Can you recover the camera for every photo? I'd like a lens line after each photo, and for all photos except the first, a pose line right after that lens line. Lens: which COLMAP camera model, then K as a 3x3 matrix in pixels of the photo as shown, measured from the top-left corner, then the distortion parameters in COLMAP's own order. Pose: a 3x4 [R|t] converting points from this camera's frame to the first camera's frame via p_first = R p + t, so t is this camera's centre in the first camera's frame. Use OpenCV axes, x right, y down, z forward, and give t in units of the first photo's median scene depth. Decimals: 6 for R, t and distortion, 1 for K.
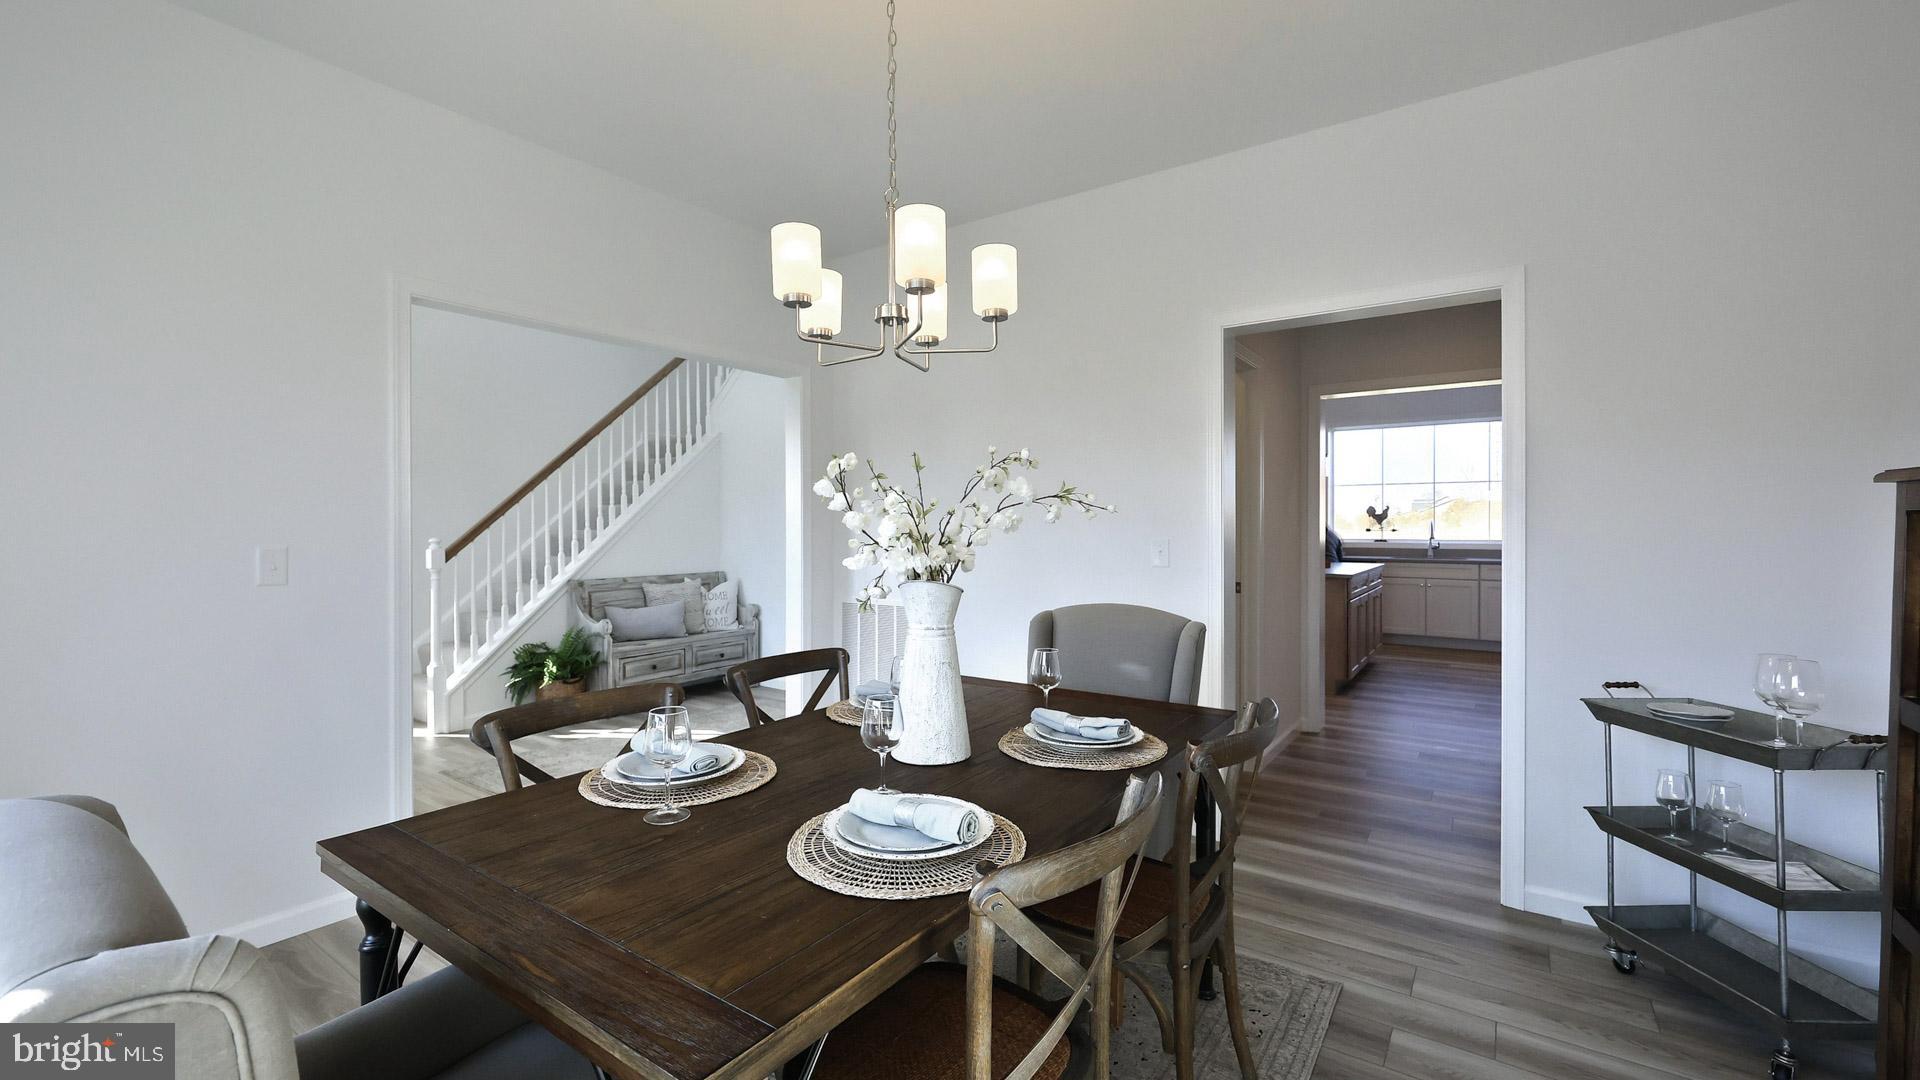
lens RADIAL K [[774.2, 0, 952.8], [0, 774.2, 543.2], [0, 0, 1]] dist [-0.001519, -0.000232]
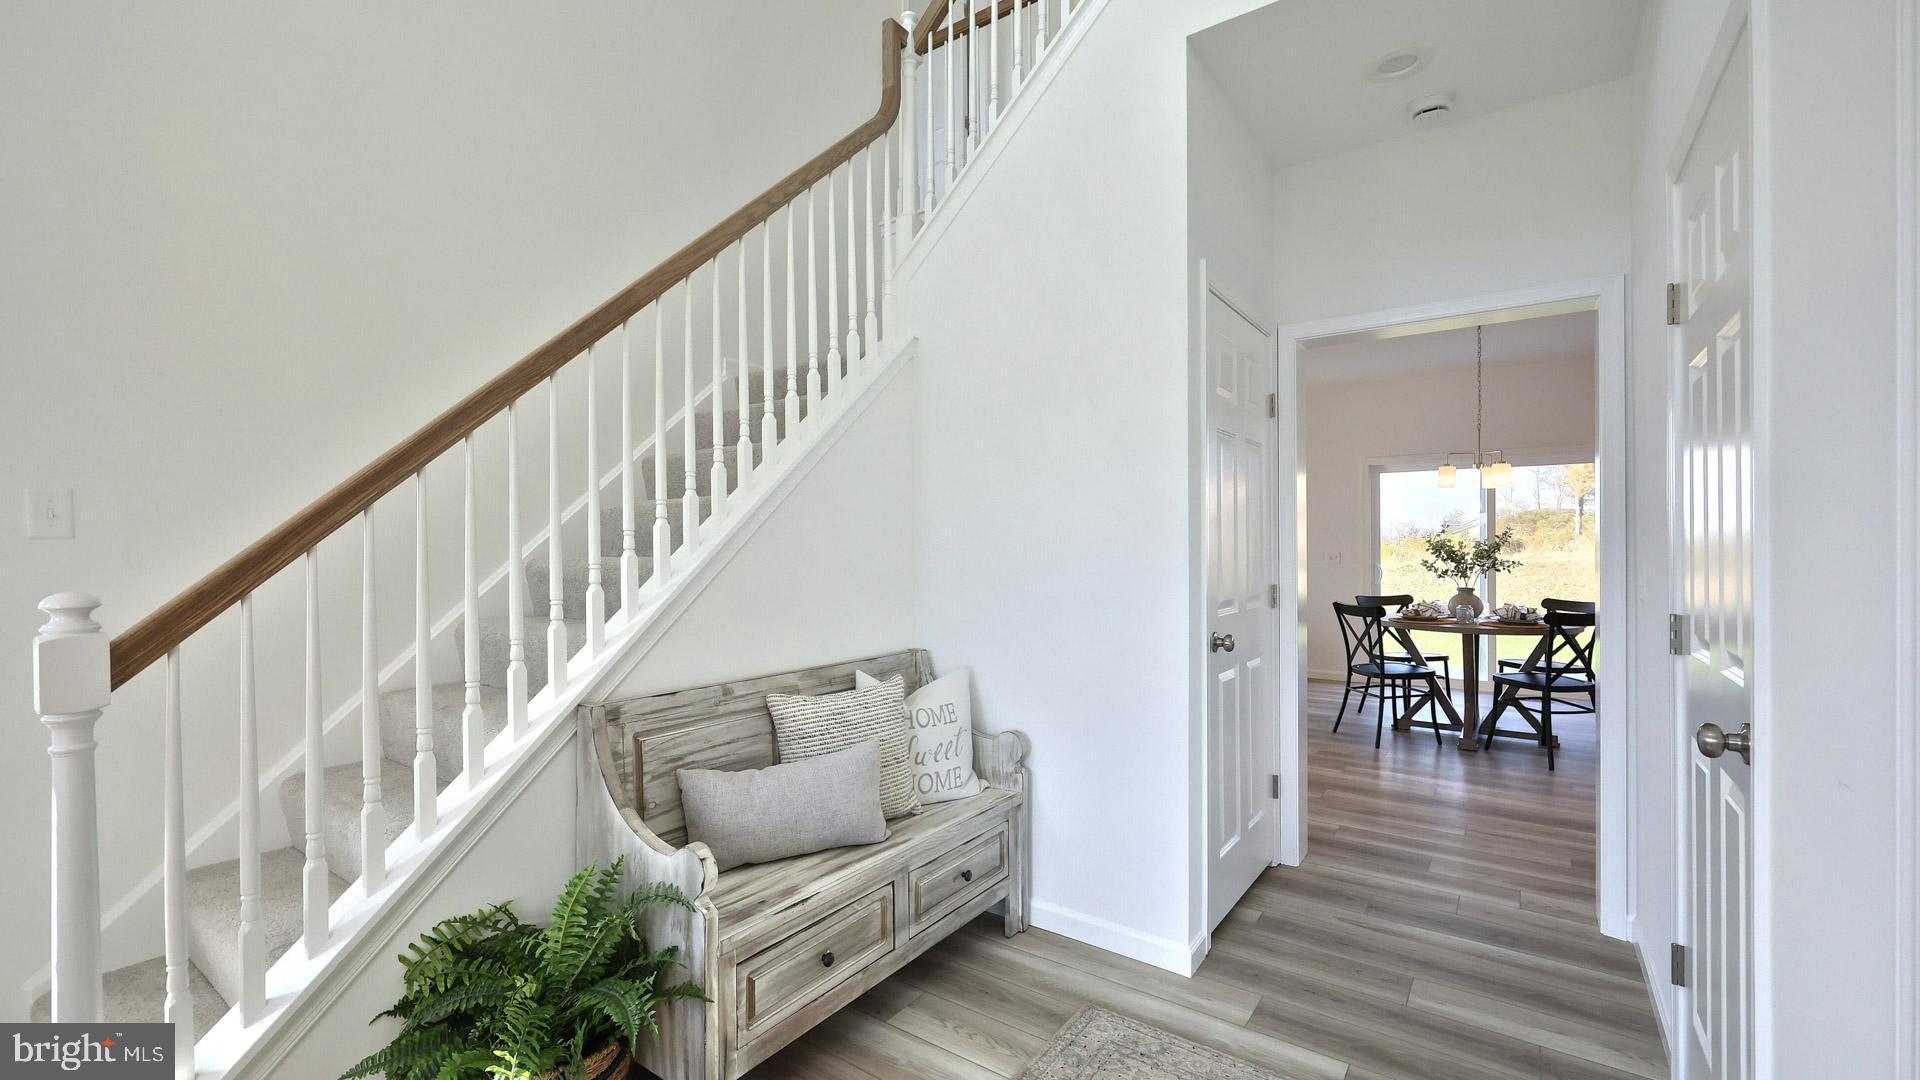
lens RADIAL K [[789.9, 0, 946.6], [0, 789.9, 555.1], [0, 0, 1]] dist [-0.002569, -0.000174]
pose [[0.999572, -0.012185, -0.026614, -0.307755], [0.011468, 0.999572, -0.026911, -0.006202], [0.026931, 0.026594, 0.999283, 0.621998]]
